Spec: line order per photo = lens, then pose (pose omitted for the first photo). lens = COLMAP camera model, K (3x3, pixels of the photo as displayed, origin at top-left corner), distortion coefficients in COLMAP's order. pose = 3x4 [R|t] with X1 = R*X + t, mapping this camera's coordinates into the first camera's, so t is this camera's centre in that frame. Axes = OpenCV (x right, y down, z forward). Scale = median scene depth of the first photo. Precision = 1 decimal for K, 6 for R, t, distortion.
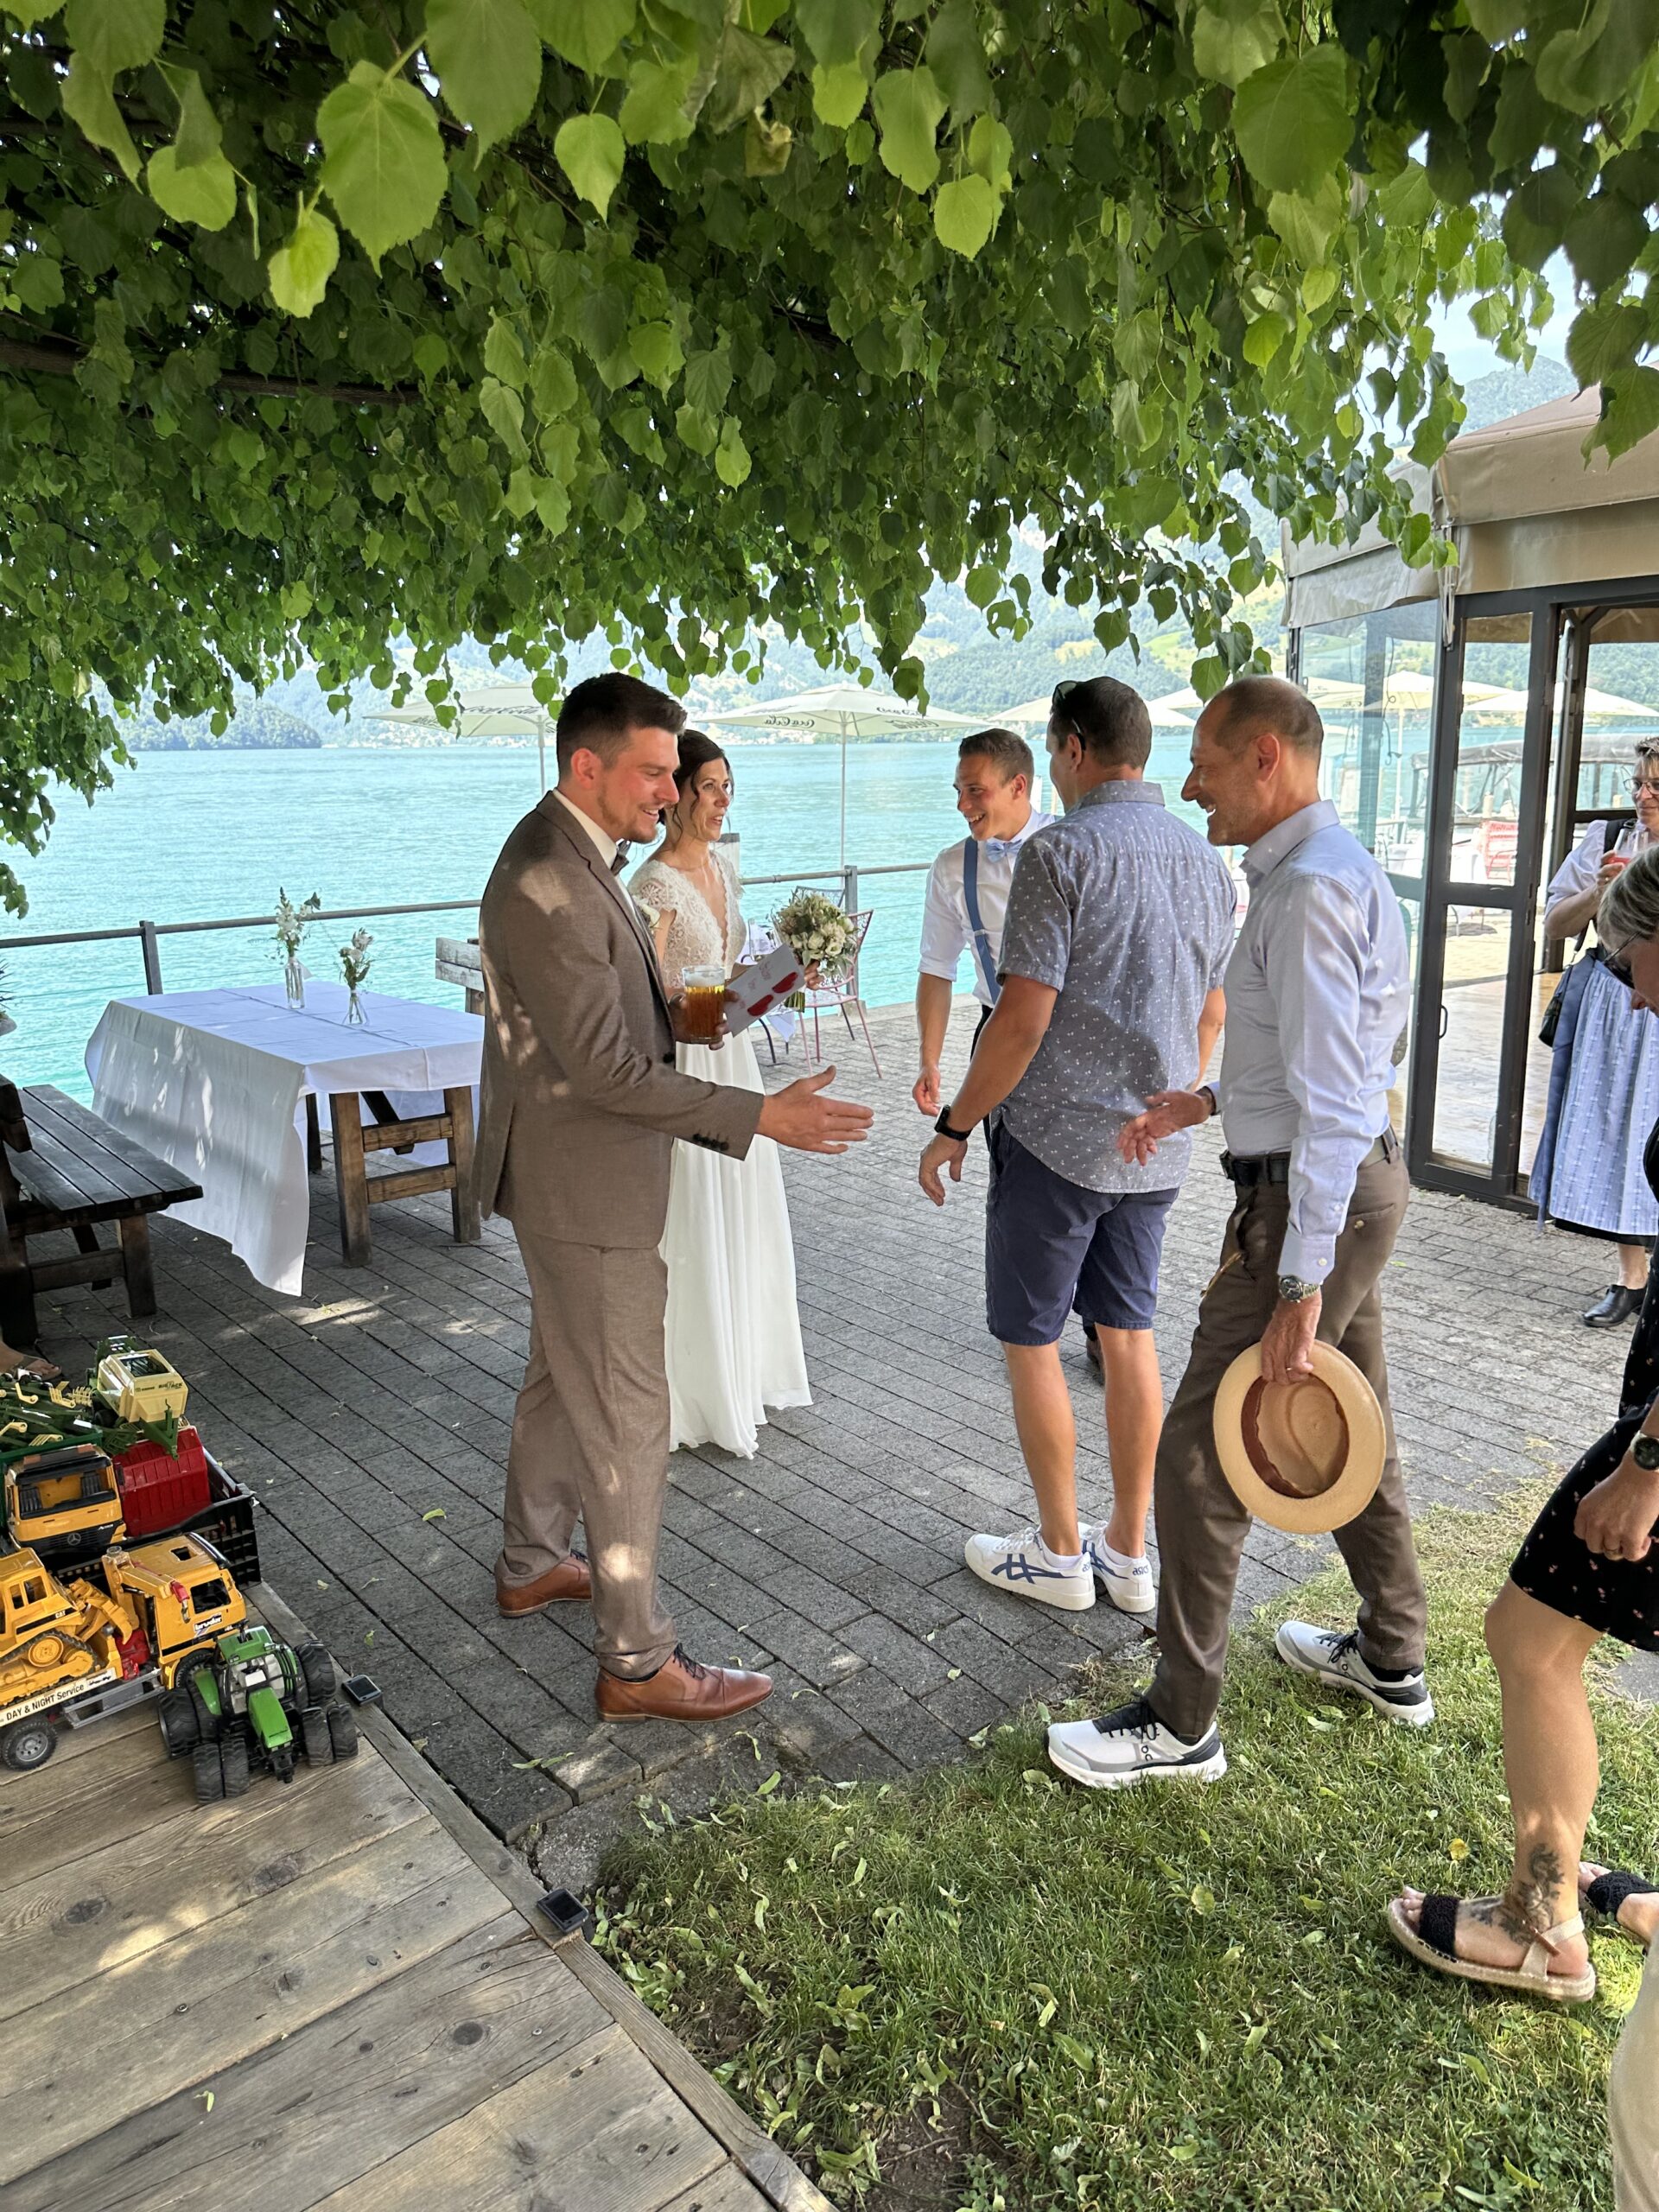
lens RADIAL K [[1587.7, 0, 829.5], [0, 1587.7, 1106.0], [0, 0, 1]] dist [0.001987, -0.003527]
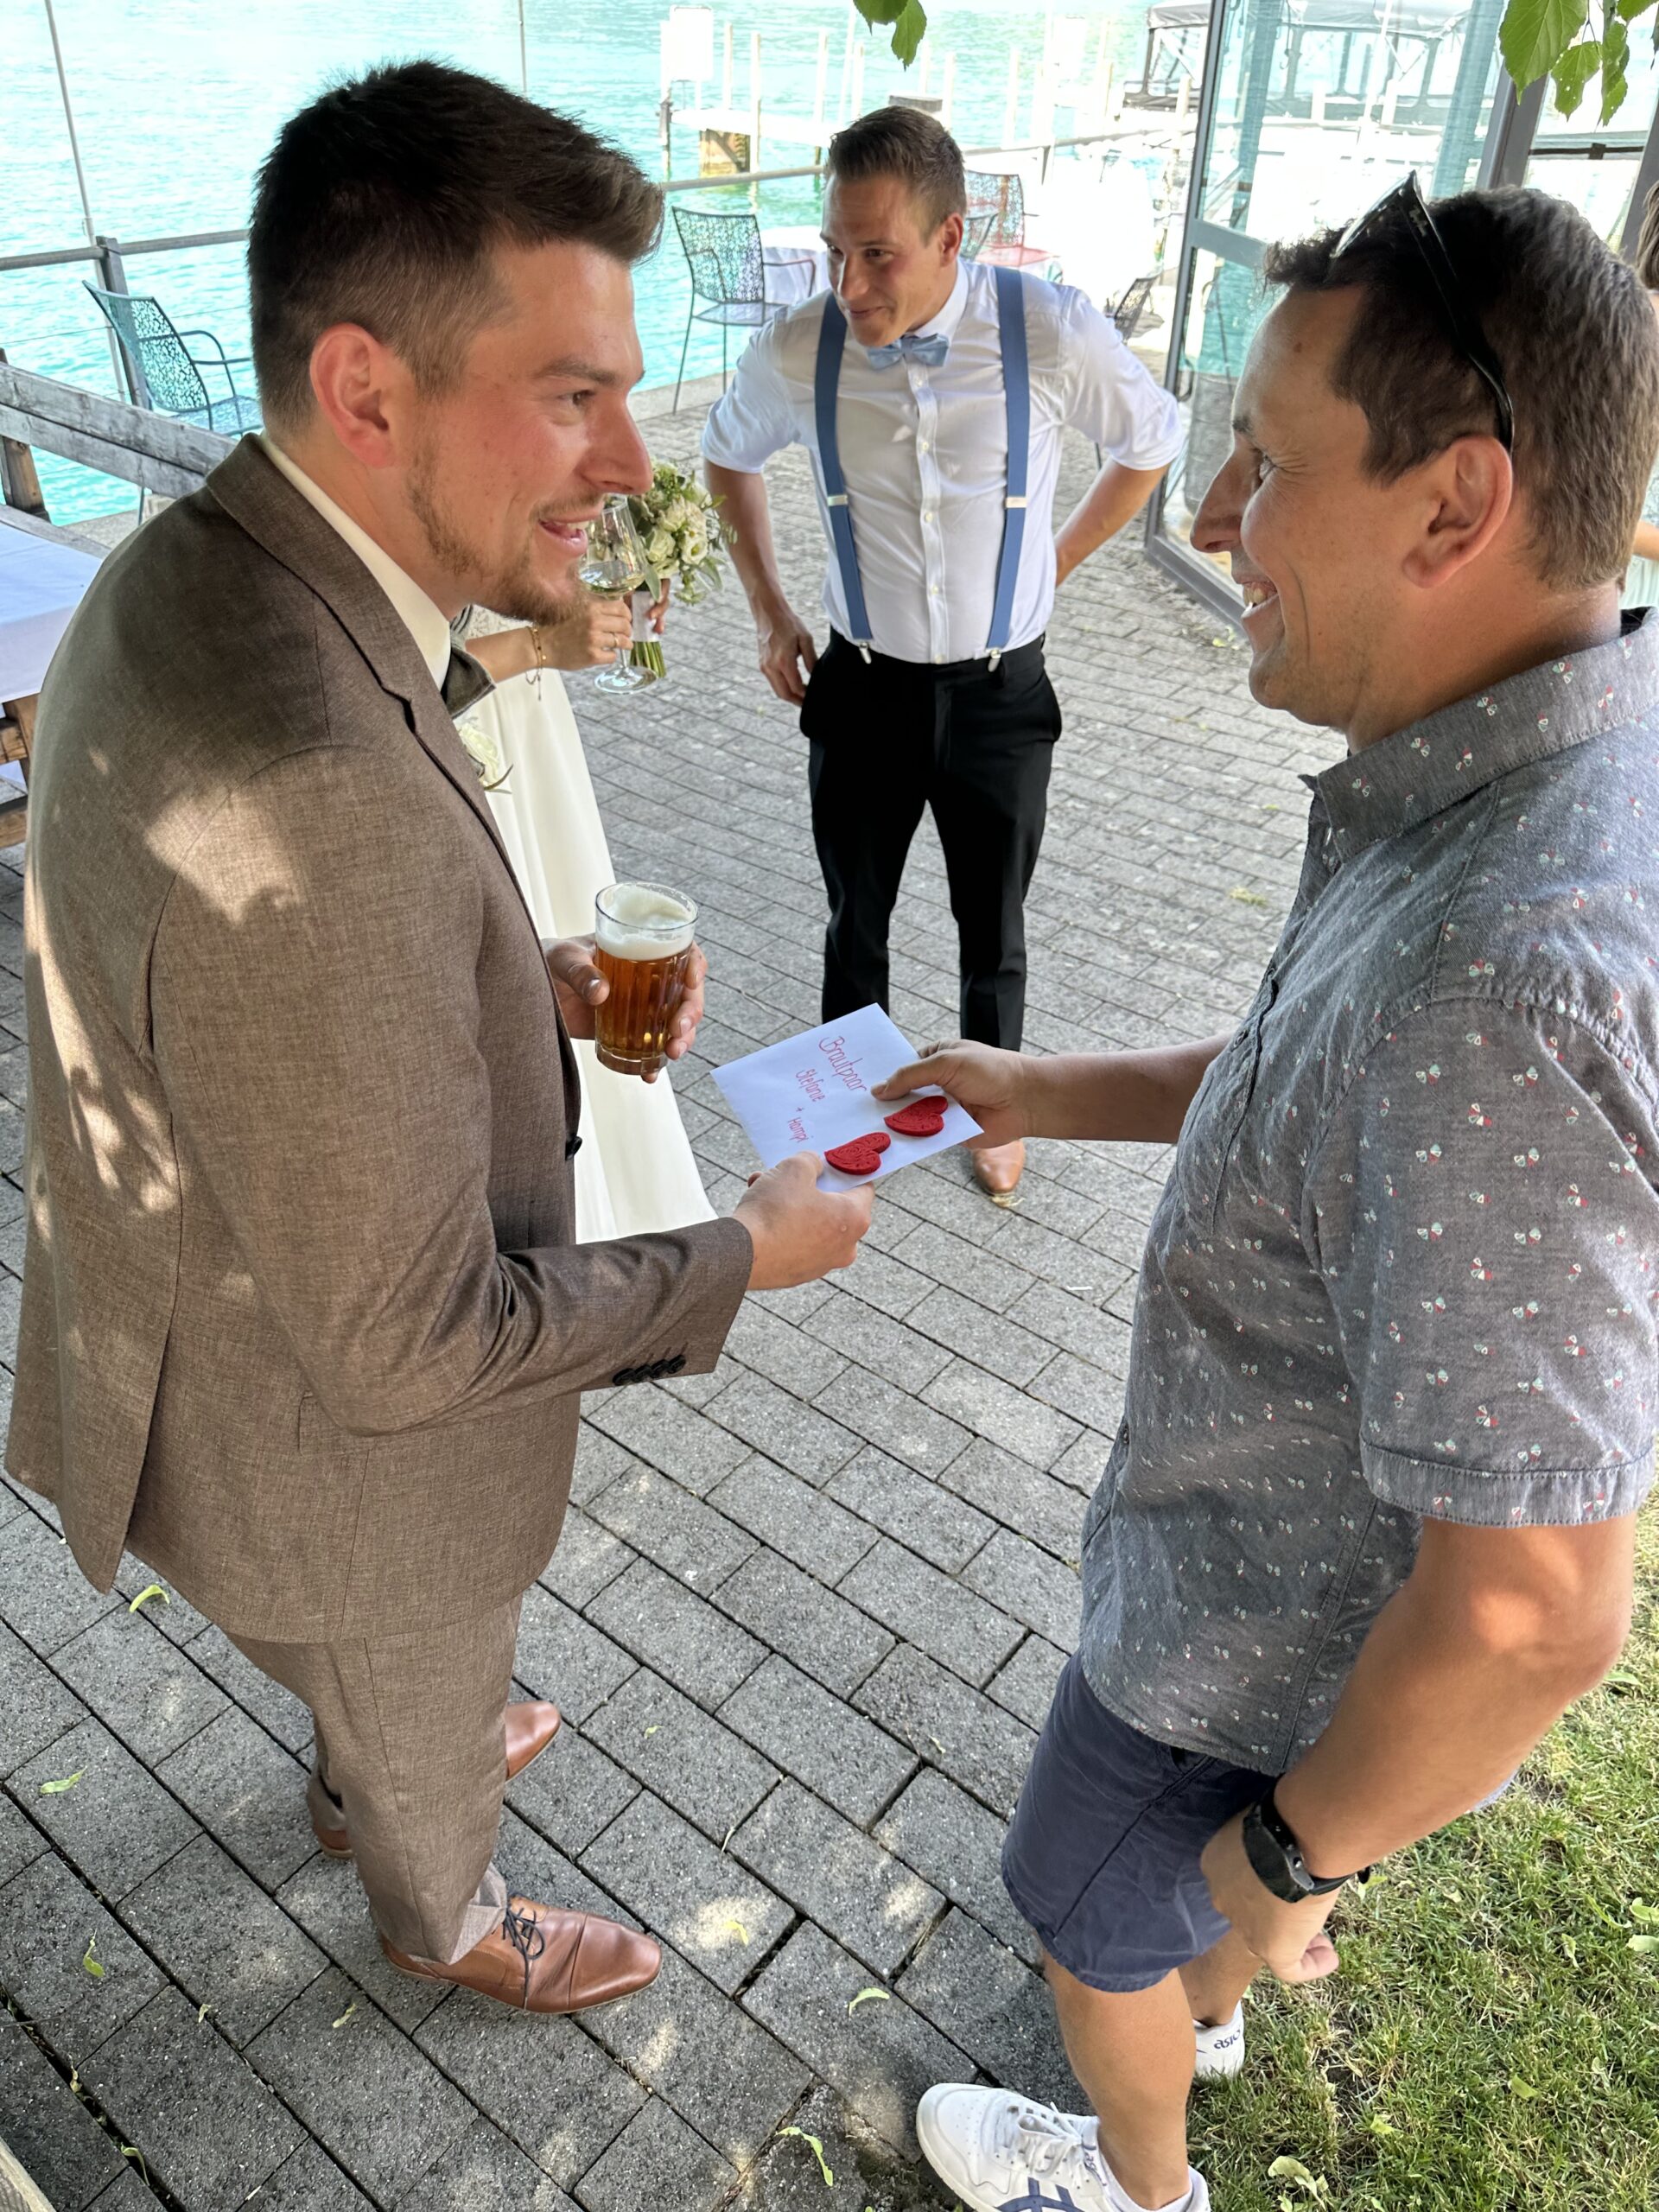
lens RADIAL K [[1587.7, 0, 829.5], [0, 1587.7, 1106.0], [0, 0, 1]] dist [0.001987, -0.003527]
pose [[0.975418, -0.082410, 0.204371, -0.113673], [-0.005761, 0.917585, 0.397498, -0.170384], [-0.220286, -0.388904, 0.894555, 0.528262]]
